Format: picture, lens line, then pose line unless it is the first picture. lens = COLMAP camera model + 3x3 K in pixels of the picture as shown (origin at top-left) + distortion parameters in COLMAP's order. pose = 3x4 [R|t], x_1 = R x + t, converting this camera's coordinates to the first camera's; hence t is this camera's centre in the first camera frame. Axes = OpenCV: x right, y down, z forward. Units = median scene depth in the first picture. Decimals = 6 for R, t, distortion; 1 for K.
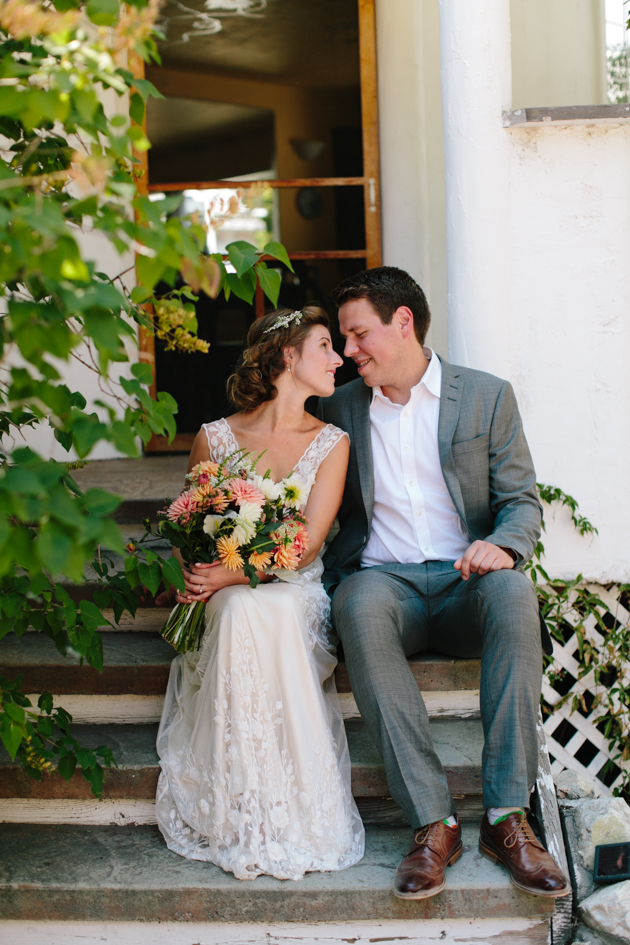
lens RADIAL K [[1342.7, 0, 315.0], [0, 1342.7, 472.5], [0, 0, 1]] dist [-0.134750, 0.165678]
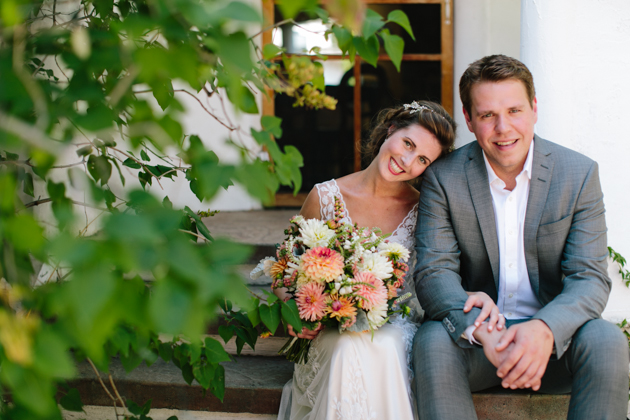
lens RADIAL K [[895.1, 0, 315.0], [0, 895.1, 210.0], [0, 0, 1]] dist [-0.134750, 0.165678]
pose [[0.997390, 0.033293, -0.064073, -0.041592], [-0.034361, 0.999287, -0.015649, 0.000443], [0.063507, 0.017809, 0.997823, 0.264773]]
